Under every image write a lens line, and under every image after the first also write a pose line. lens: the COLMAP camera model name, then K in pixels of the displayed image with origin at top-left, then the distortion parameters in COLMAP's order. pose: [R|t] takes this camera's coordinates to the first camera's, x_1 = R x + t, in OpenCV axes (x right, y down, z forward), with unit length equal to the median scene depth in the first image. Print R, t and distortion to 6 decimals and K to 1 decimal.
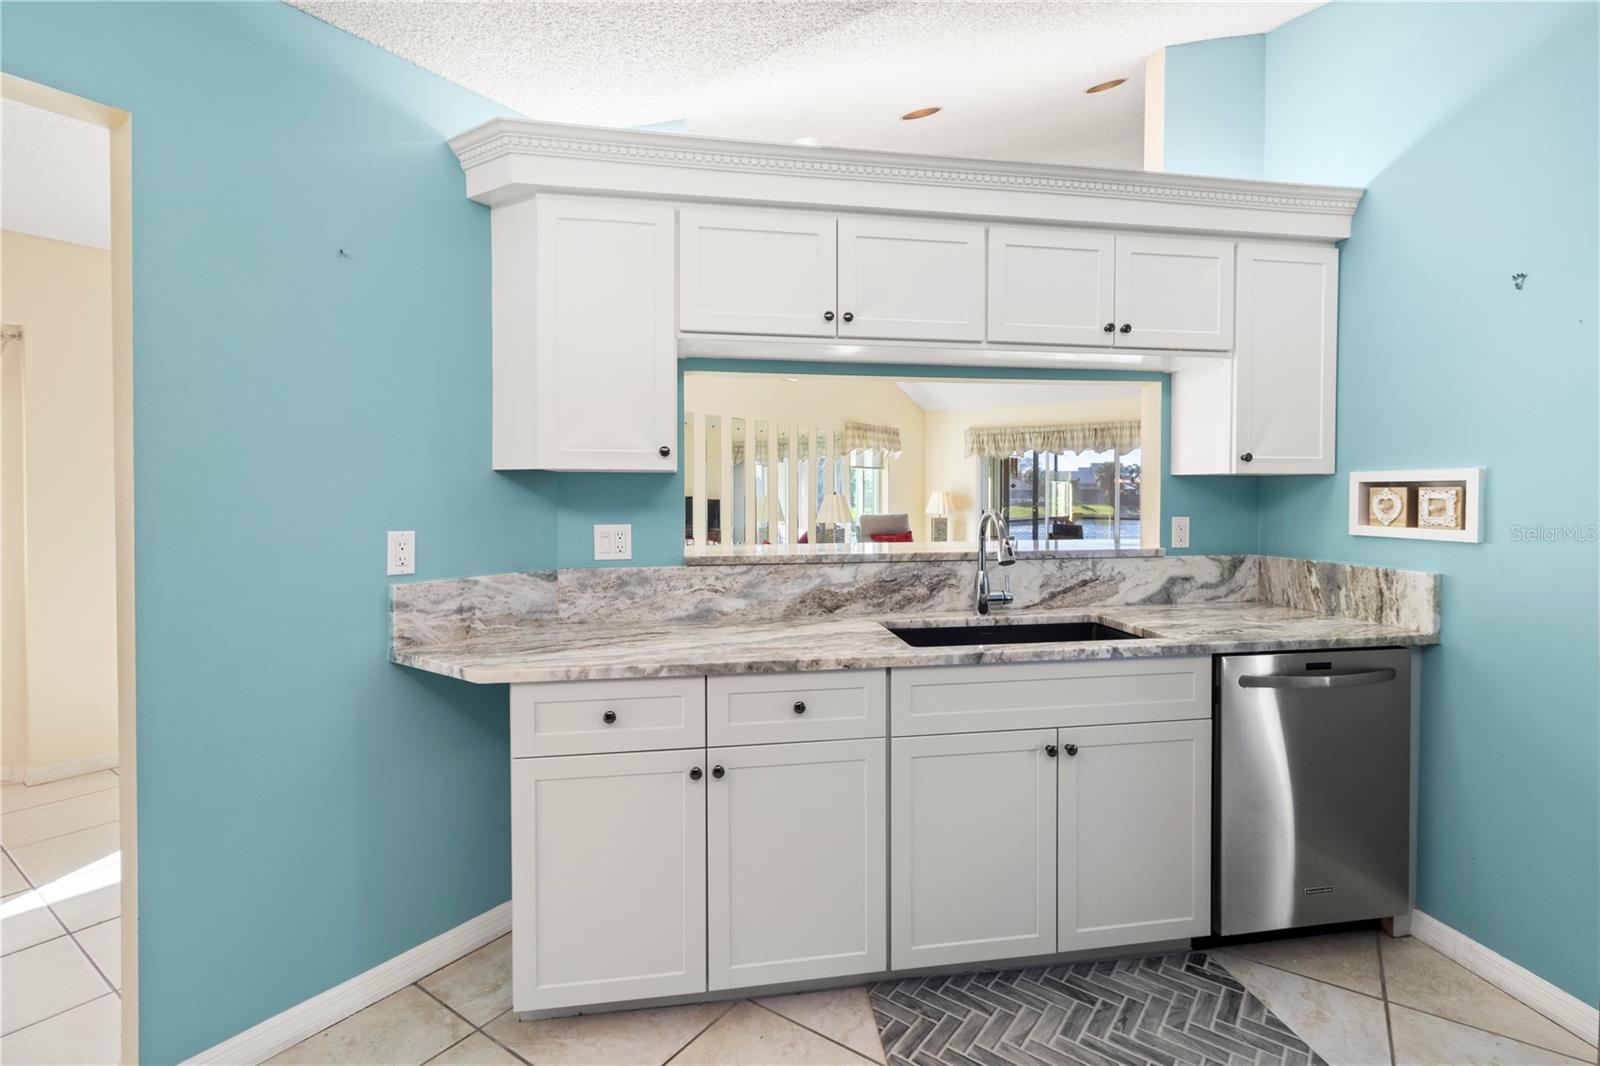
lens RADIAL K [[760.5, 0, 815.2], [0, 760.5, 504.3], [0, 0, 1]] dist [-0.001206, 0.000218]
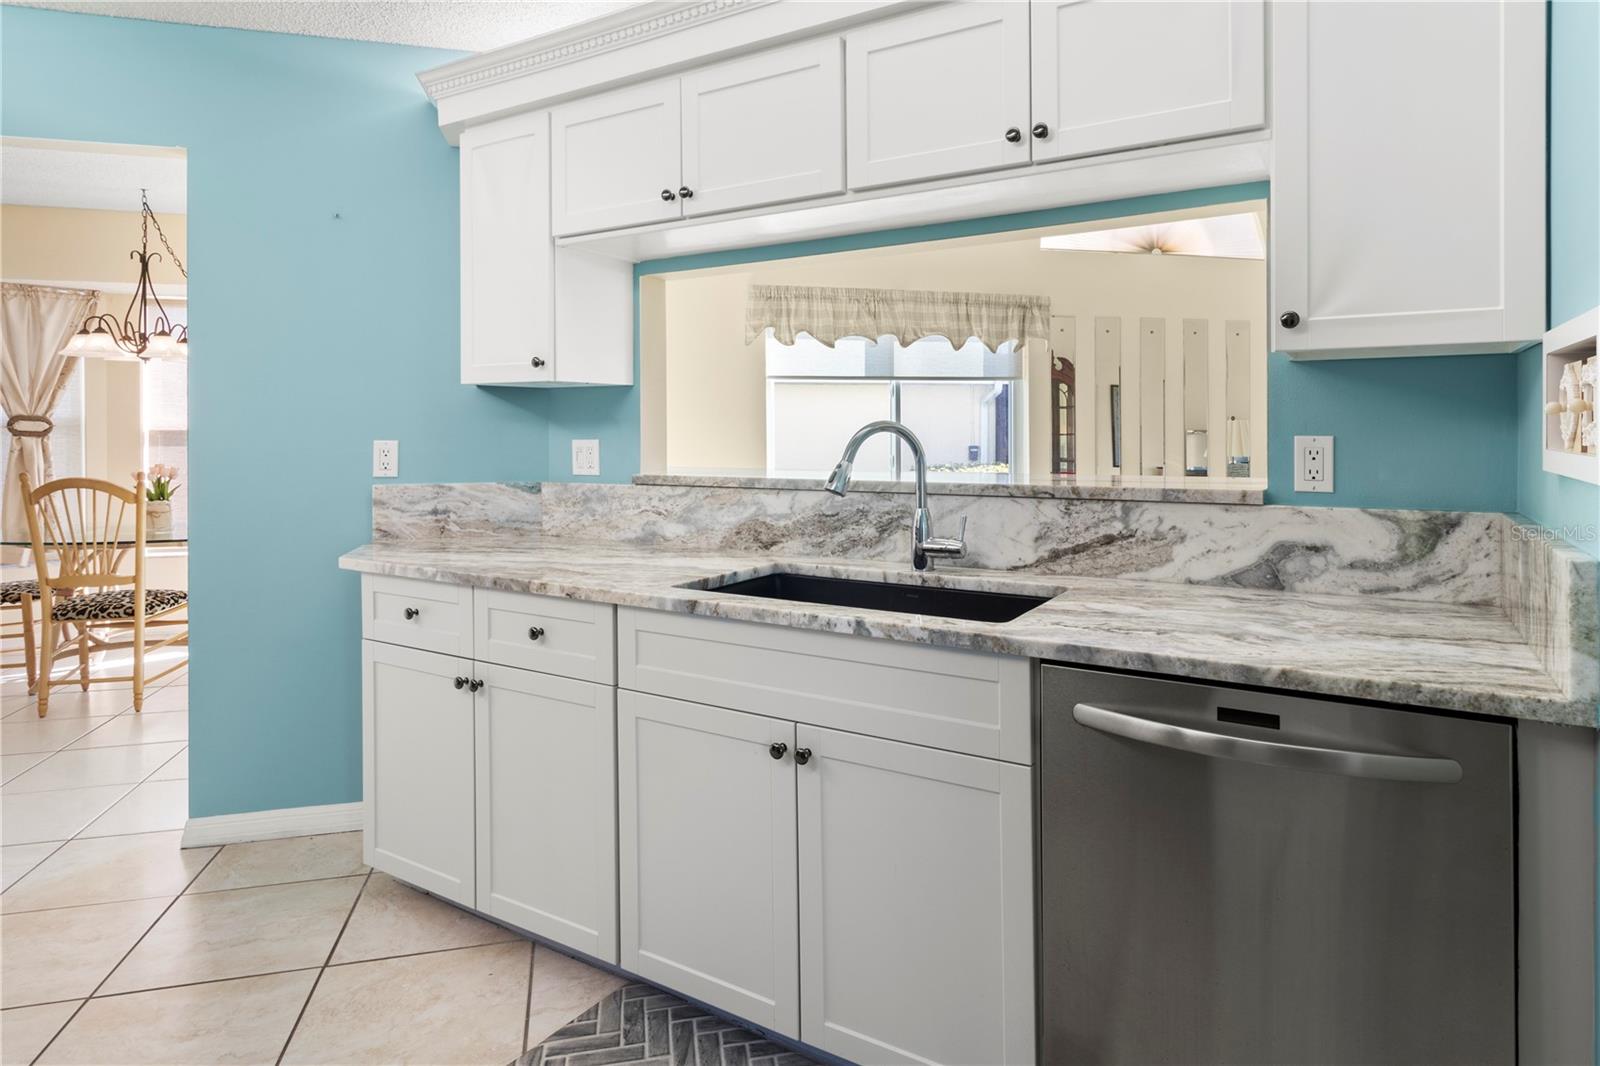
lens RADIAL K [[909.4, 0, 792.2], [0, 909.4, 428.6], [0, 0, 1]] dist [-0.000290, 0.000638]
pose [[0.753968, -0.001977, -0.656908, 0.707699], [-0.005430, 0.999943, -0.009241, 0.021785], [0.656888, 0.010534, 0.753914, 0.284527]]
